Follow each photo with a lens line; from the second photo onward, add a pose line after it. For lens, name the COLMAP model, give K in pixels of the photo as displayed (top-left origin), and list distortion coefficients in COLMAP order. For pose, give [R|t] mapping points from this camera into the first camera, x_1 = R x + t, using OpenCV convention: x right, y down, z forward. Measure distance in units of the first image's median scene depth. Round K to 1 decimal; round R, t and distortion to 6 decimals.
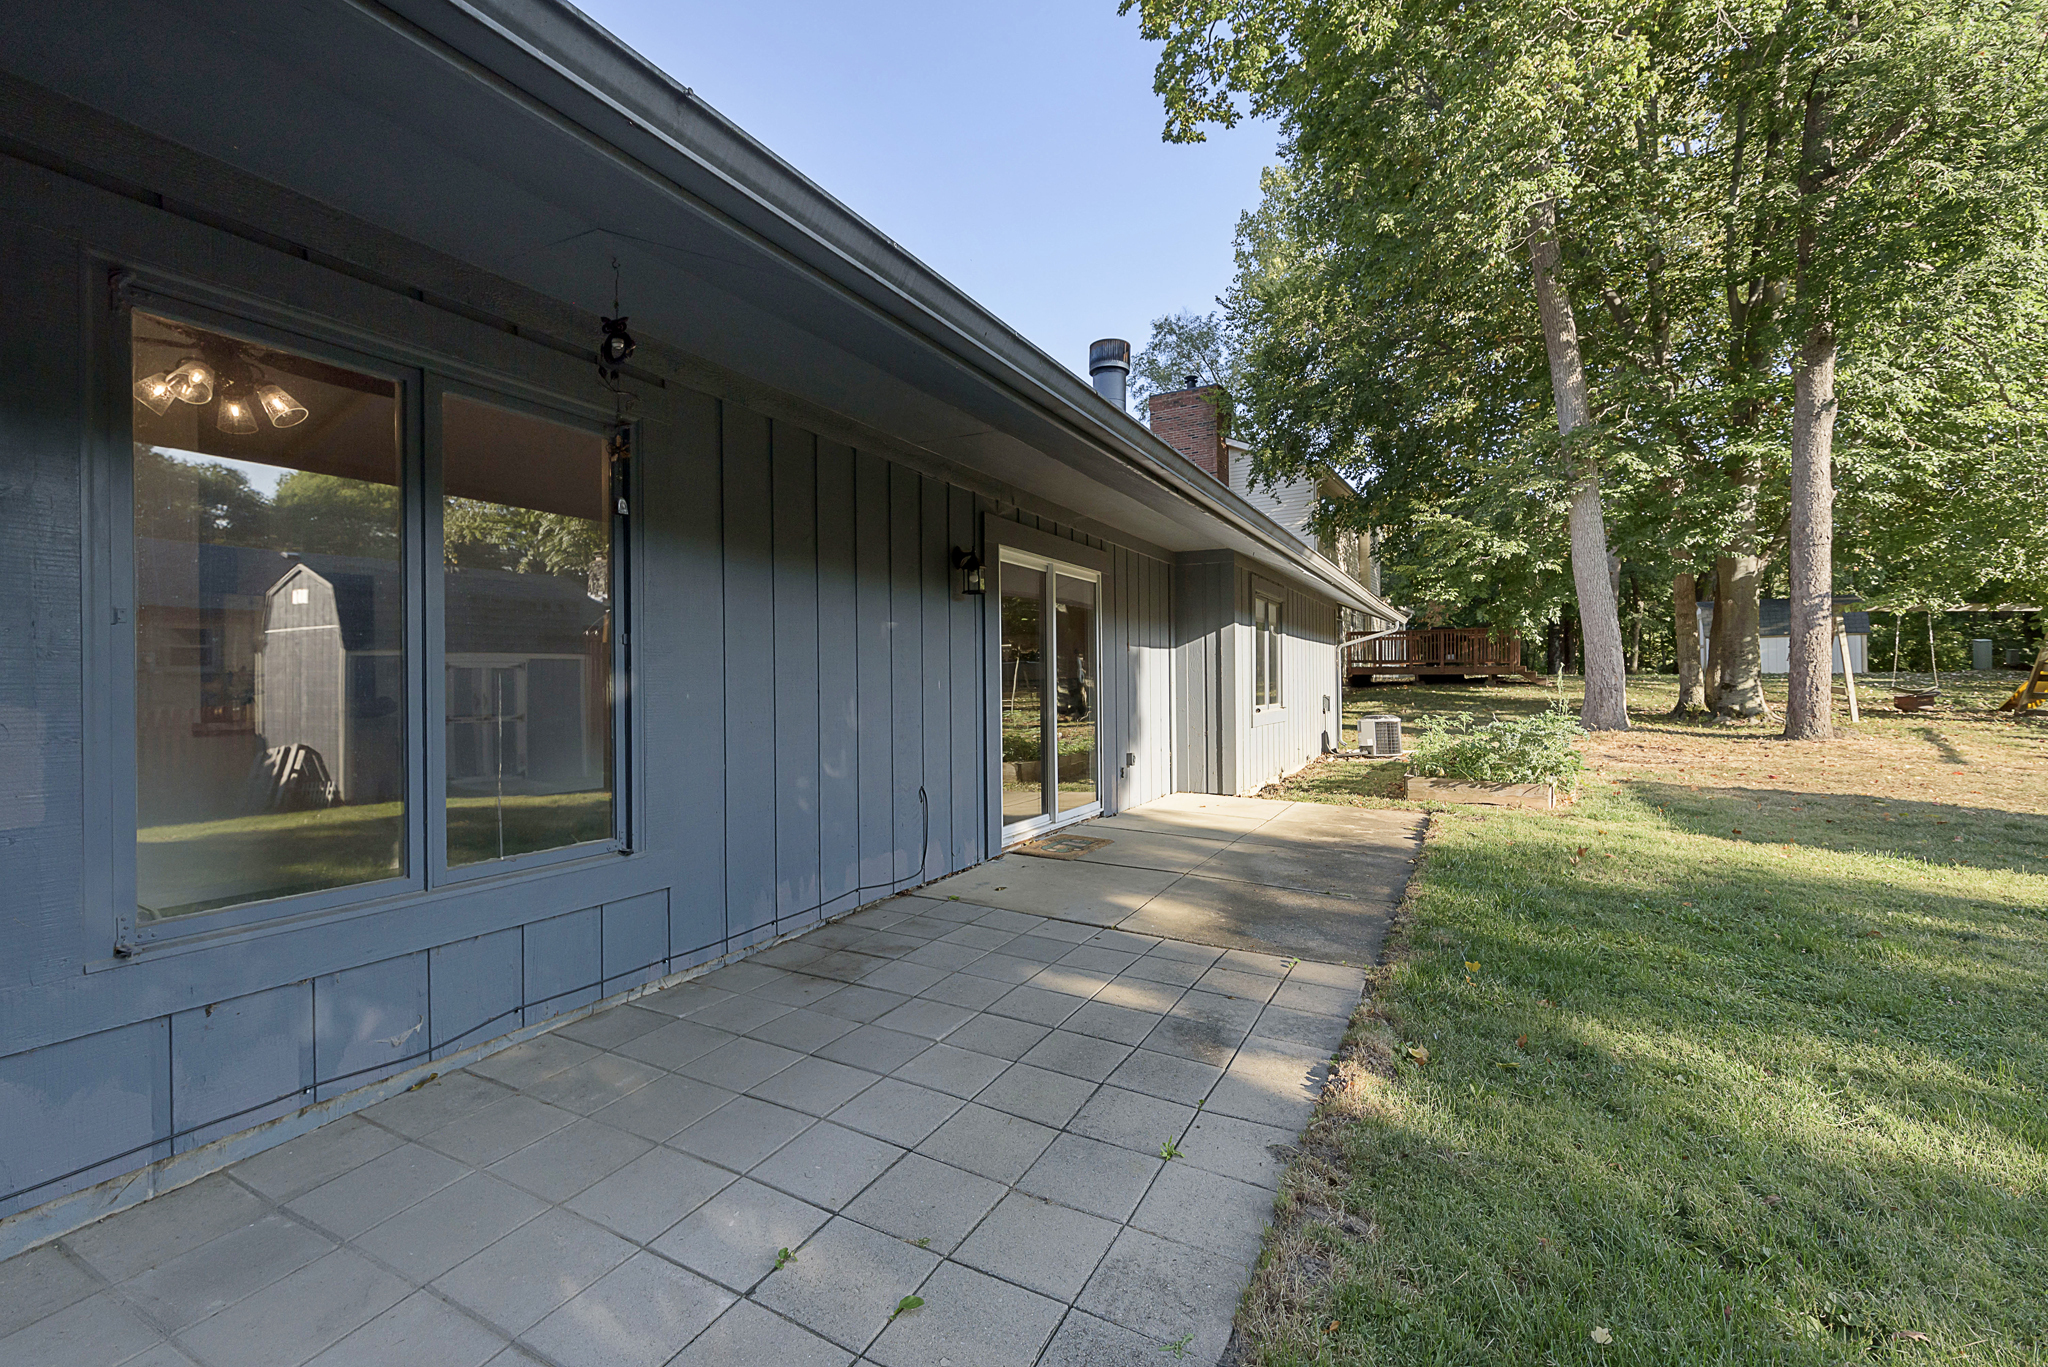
lens RADIAL K [[892.9, 0, 1012.5], [0, 892.9, 683.6], [0, 0, 1]] dist [0.002140, -0.001138]
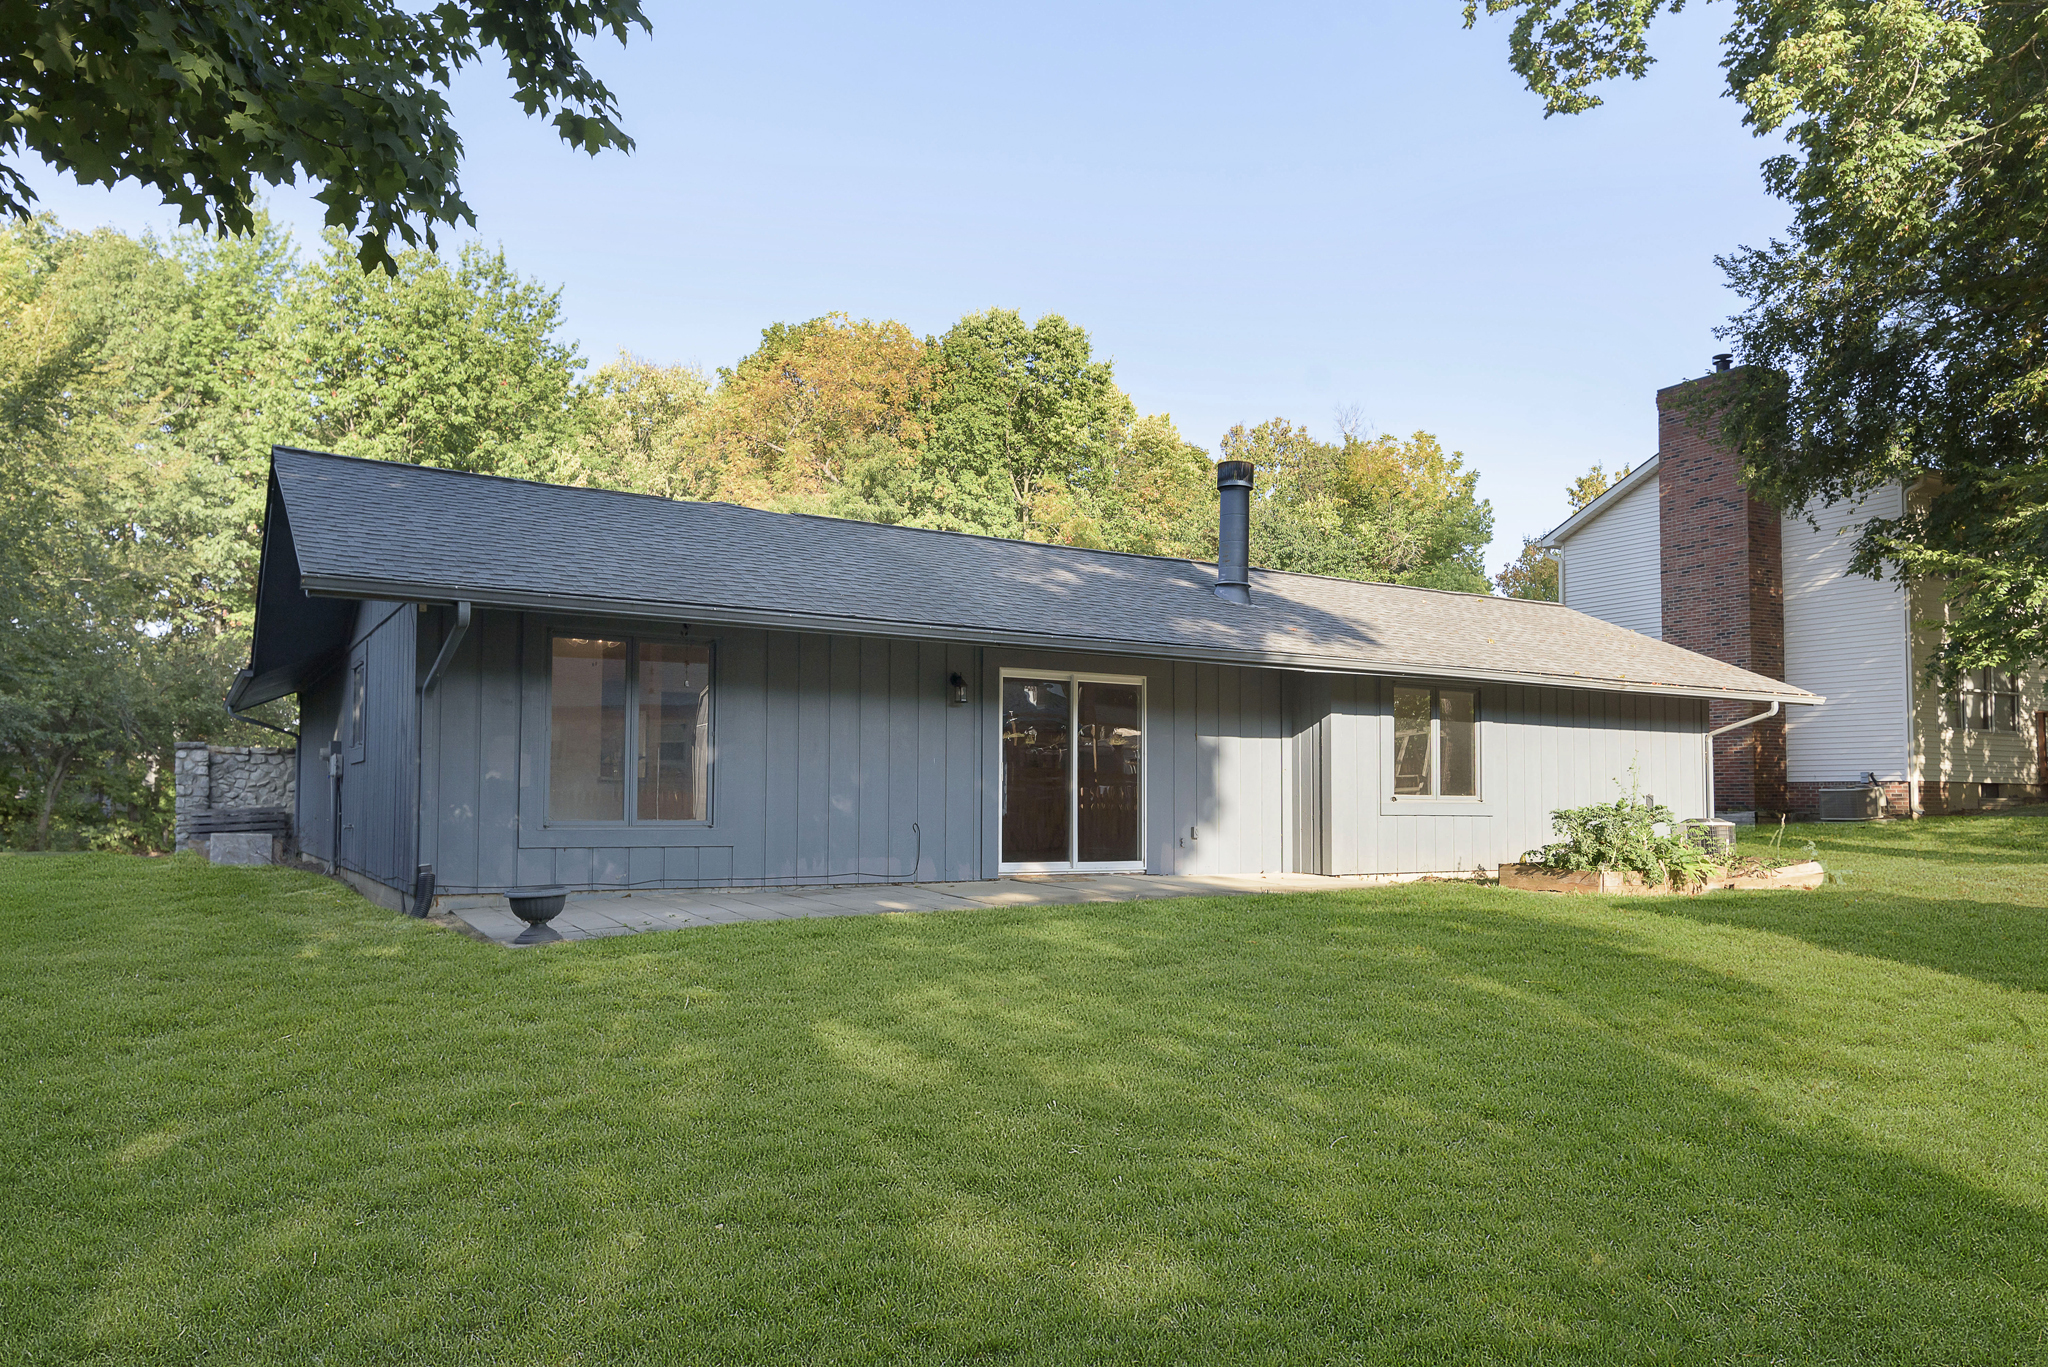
lens RADIAL K [[1409.6, 0, 989.8], [0, 1409.6, 732.6], [0, 0, 1]] dist [0.002412, -0.003109]
pose [[0.855100, -0.006474, -0.518423, 0.873850], [-0.017523, 0.998990, -0.041379, 0.035065], [0.518168, 0.044468, 0.854122, -0.738294]]
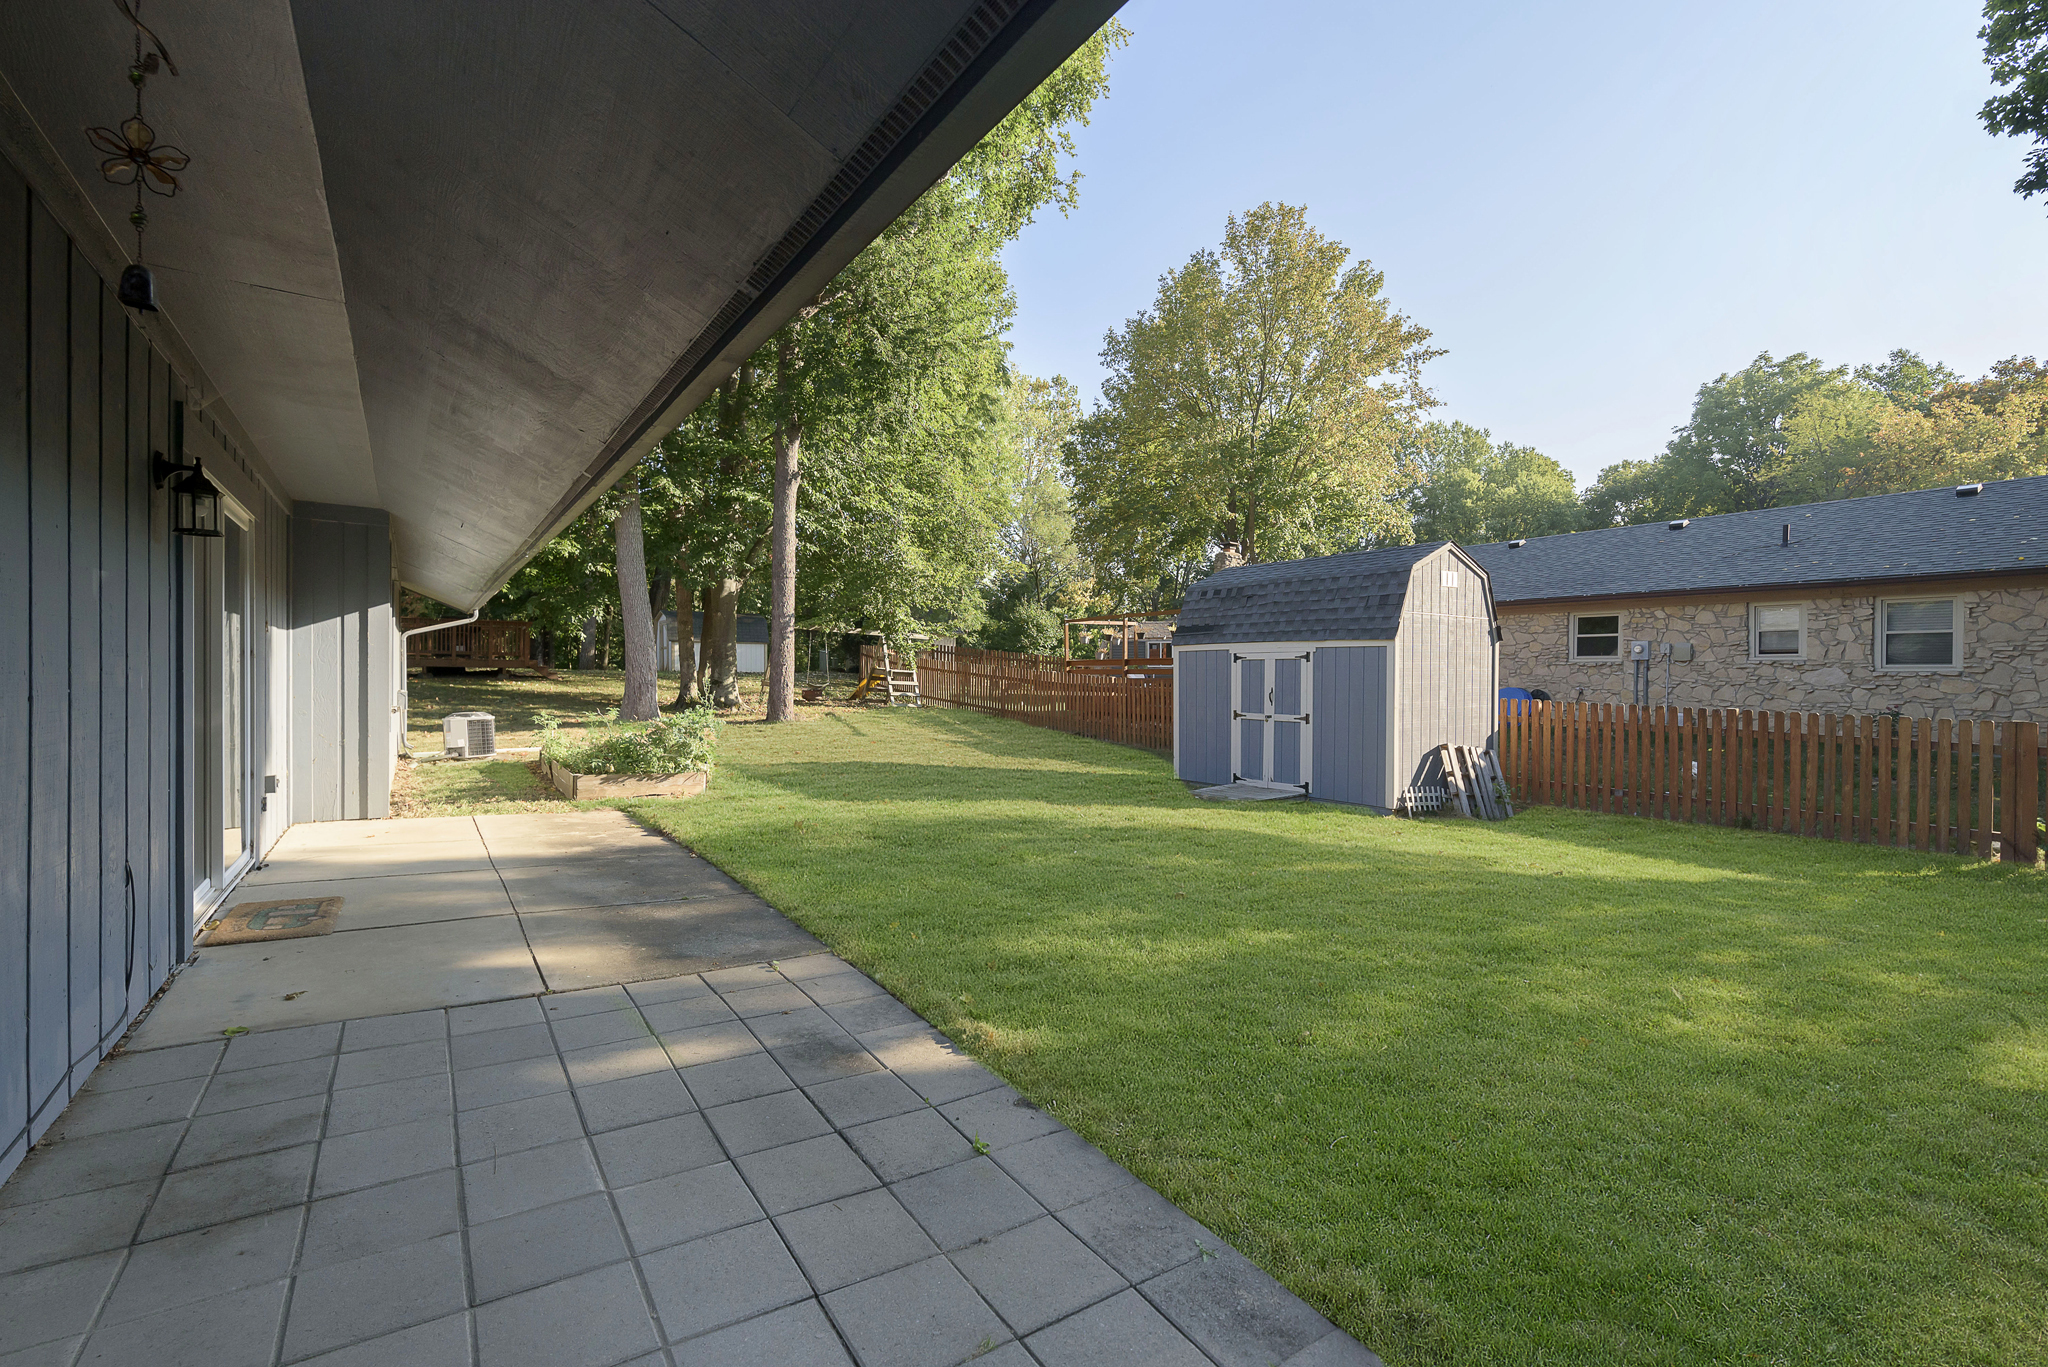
lens RADIAL K [[892.9, 0, 1002.8], [0, 892.9, 679.8], [0, 0, 1]] dist [0.002140, -0.001138]
pose [[0.471443, 0.008177, 0.881859, -0.253387], [-0.012402, 0.999920, -0.002642, -0.004953], [-0.881809, -0.009691, 0.471506, 0.171816]]
